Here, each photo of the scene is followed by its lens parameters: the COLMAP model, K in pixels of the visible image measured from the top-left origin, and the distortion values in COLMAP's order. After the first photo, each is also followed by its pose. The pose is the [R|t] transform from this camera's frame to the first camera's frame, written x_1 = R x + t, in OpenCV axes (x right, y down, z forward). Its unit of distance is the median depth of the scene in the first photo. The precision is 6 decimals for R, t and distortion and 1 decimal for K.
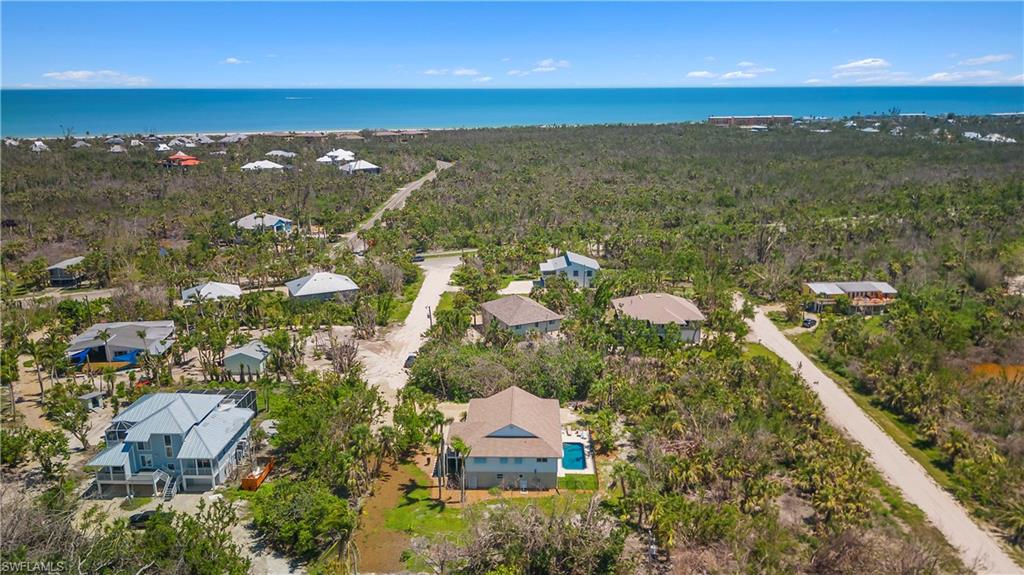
lens RADIAL K [[731.0, 0, 512.0], [0, 731.0, 287.5], [0, 0, 1]] dist [0.069821, -0.000871]
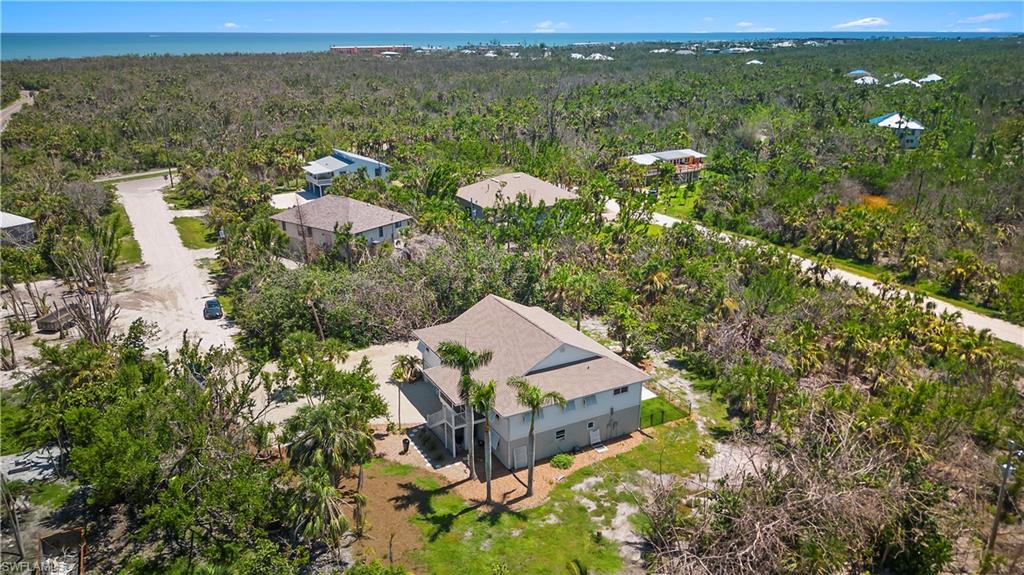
lens RADIAL K [[731.0, 0, 512.0], [0, 731.0, 287.5], [0, 0, 1]] dist [0.069821, -0.000871]
pose [[0.868123, -0.161840, 0.469222, -0.284287], [0.127585, 0.986344, 0.104151, 0.070450], [-0.479671, -0.030551, 0.876917, 0.474127]]
